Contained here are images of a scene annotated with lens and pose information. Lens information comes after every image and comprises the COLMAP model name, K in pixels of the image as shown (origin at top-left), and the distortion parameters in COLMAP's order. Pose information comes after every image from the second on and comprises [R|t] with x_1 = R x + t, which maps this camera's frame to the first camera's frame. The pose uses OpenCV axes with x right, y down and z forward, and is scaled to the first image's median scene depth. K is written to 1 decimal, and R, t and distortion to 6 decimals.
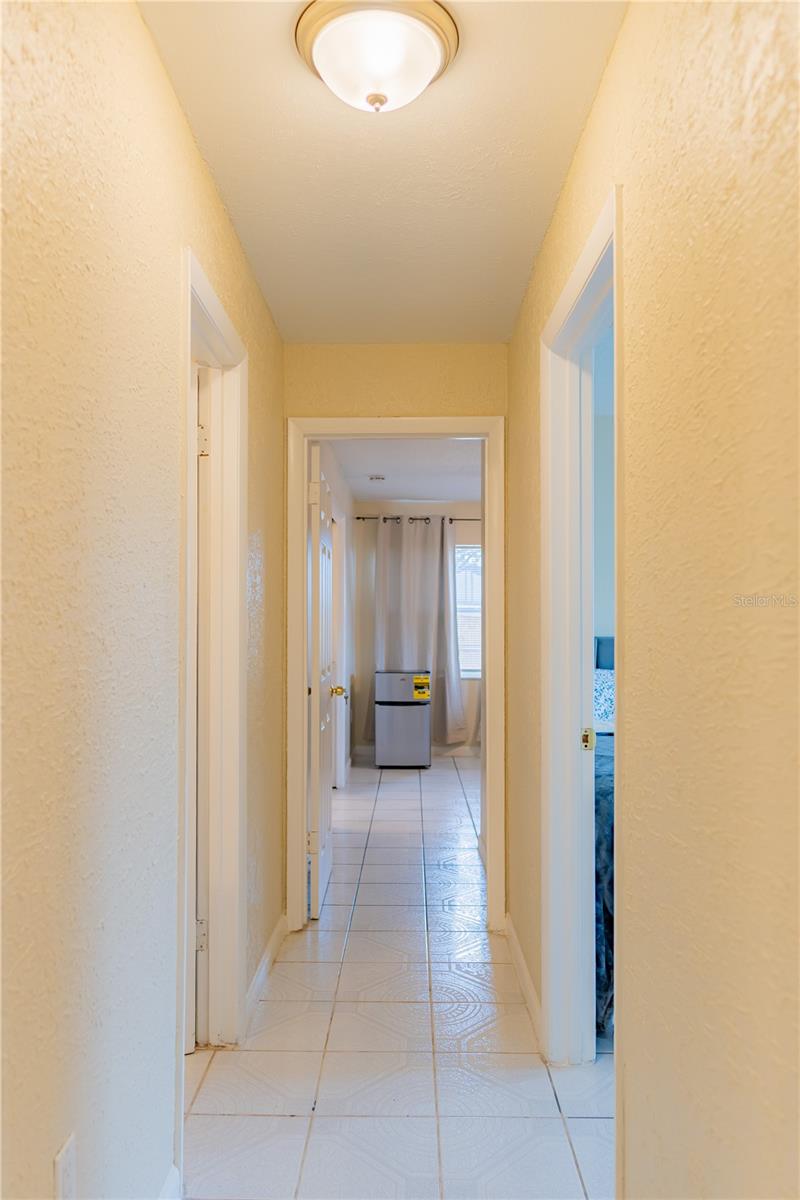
lens RADIAL K [[839.5, 0, 400.0], [0, 839.5, 600.0], [0, 0, 1]] dist [-0.000376, -0.002769]
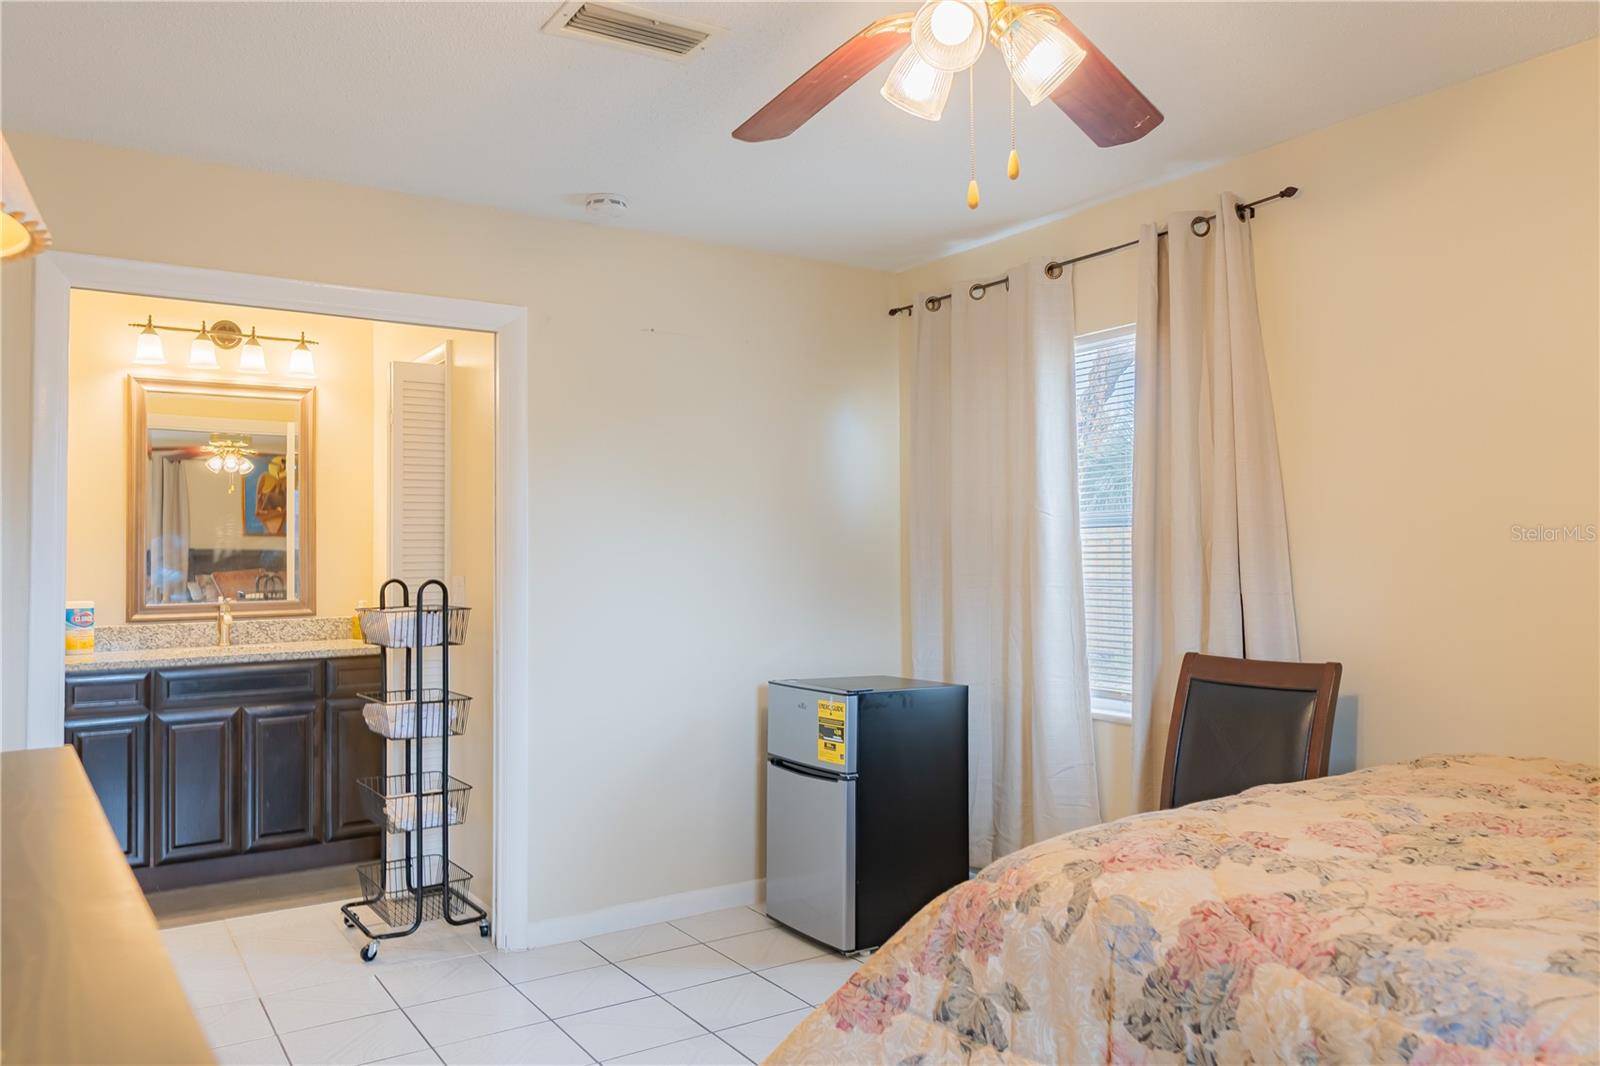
lens RADIAL K [[1119.4, 0, 801.2], [0, 1119.4, 521.6], [0, 0, 1]] dist [-0.000376, -0.002769]
pose [[0.578797, -0.036336, -0.814662, 0.421281], [0.028513, 0.999298, -0.024313, 0.023146], [0.814973, -0.009156, 0.579426, 0.703138]]
